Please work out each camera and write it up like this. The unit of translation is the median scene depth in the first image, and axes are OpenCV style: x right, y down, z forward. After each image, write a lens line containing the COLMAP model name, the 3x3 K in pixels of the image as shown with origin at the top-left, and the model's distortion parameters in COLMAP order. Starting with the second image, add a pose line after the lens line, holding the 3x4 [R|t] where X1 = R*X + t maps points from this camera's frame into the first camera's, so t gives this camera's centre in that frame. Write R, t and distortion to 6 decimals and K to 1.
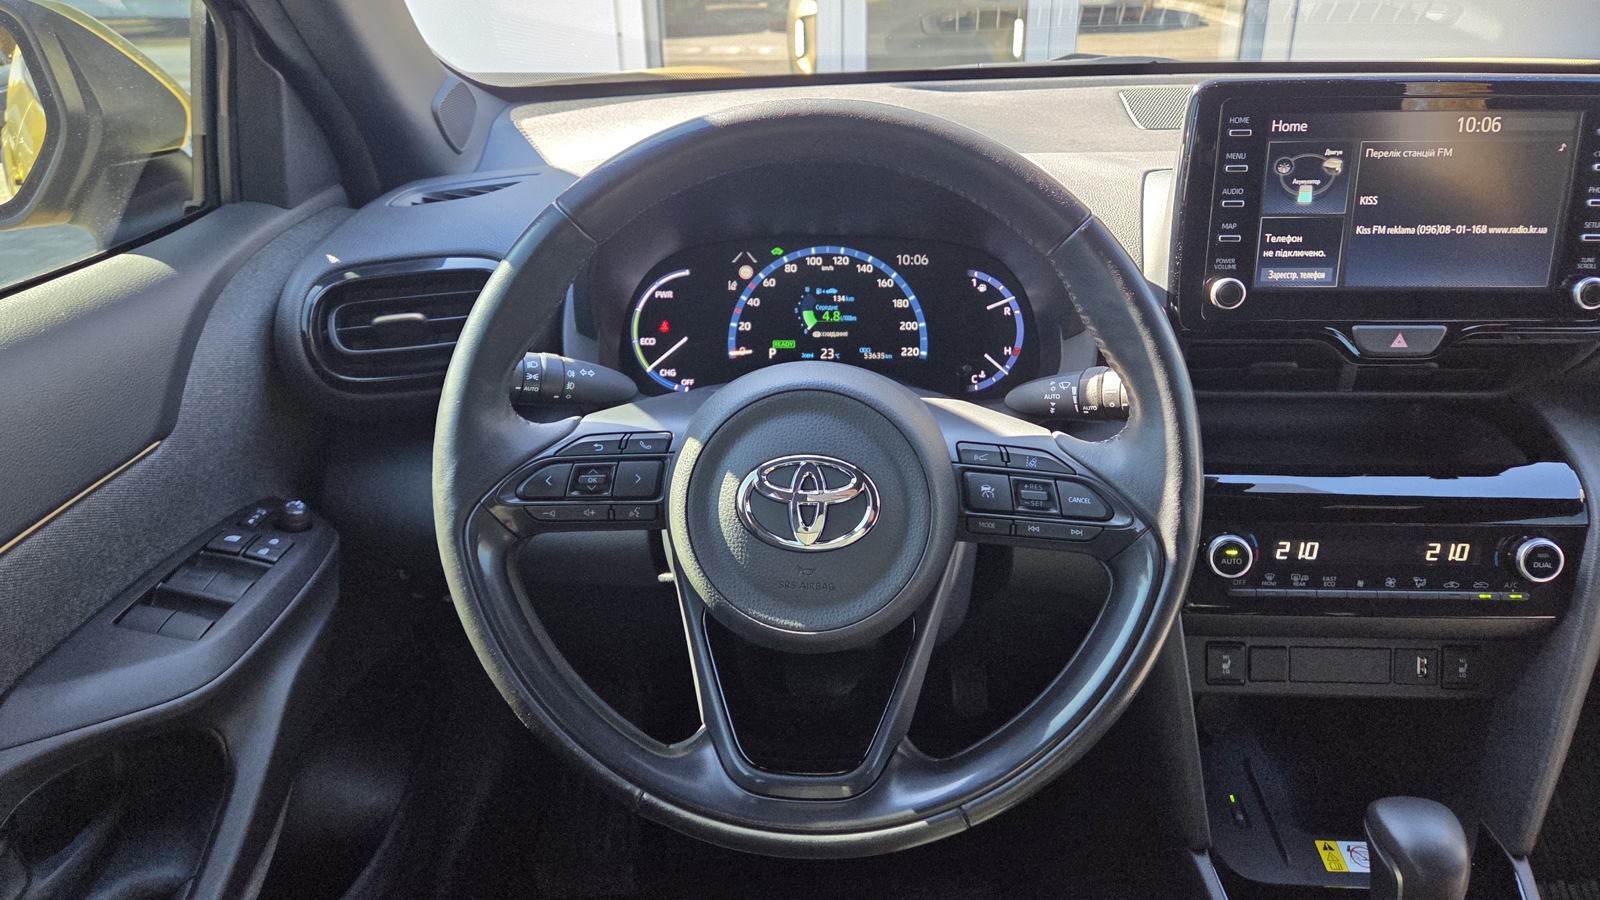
lens RADIAL K [[1064.9, 0, 746.5], [0, 1064.9, 417.4], [0, 0, 1]] dist [0.057969, -0.056633]
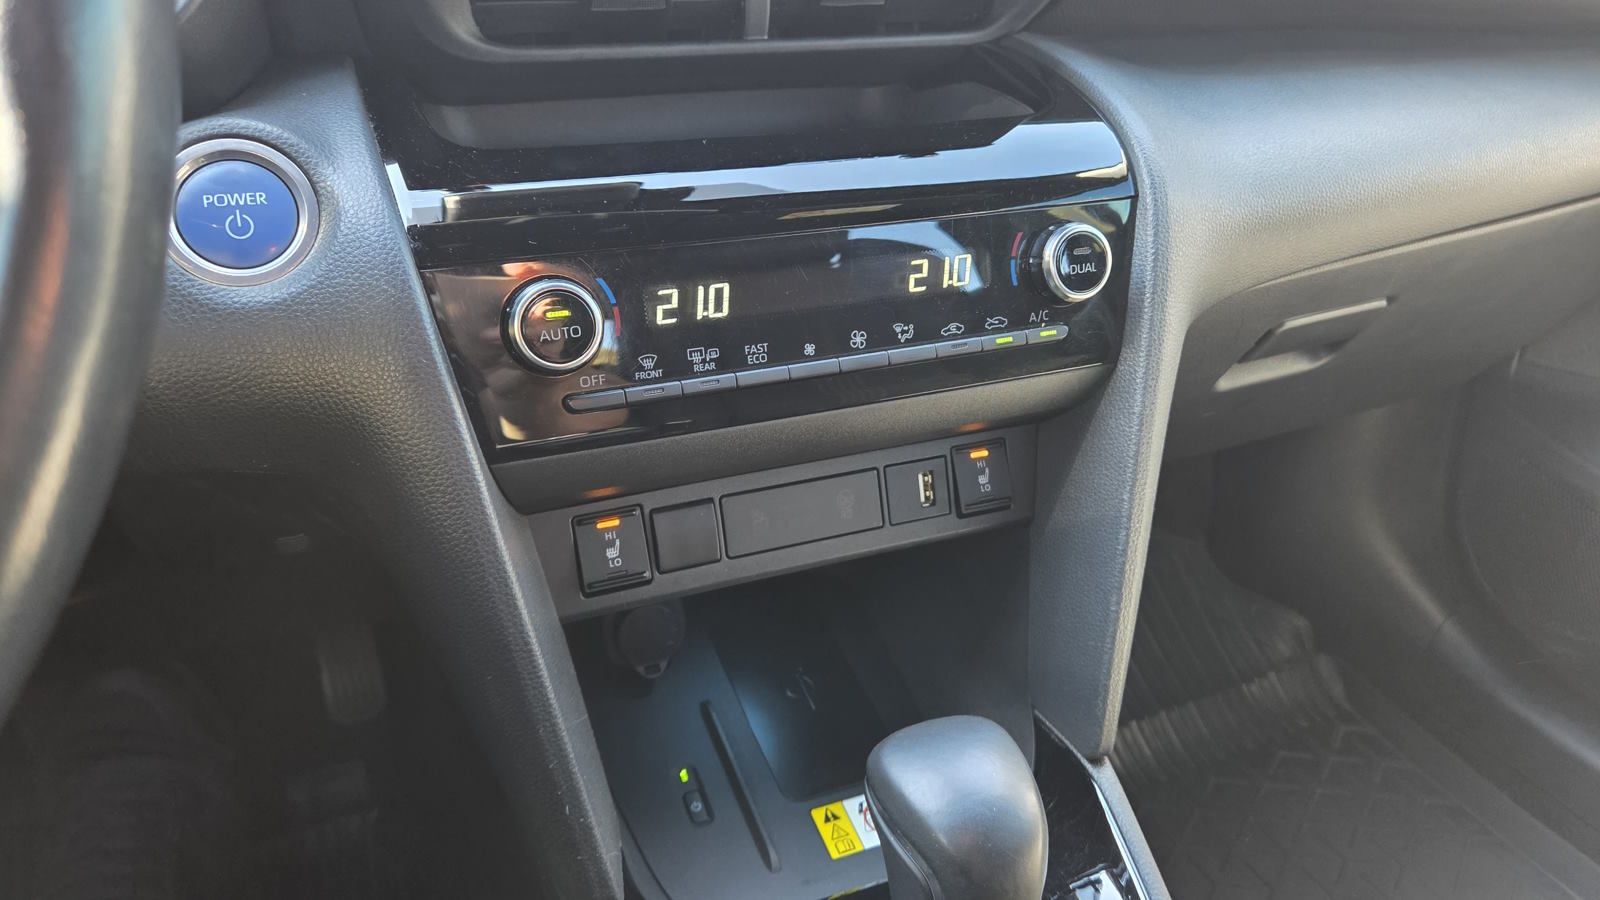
lens RADIAL K [[1064.9, 0, 746.5], [0, 1064.9, 417.4], [0, 0, 1]] dist [0.057969, -0.056633]
pose [[0.907162, -0.155475, 0.391005, 0.333787], [0.134260, 0.987613, 0.081211, 0.140673], [-0.398788, -0.021175, 0.916799, 0.536811]]
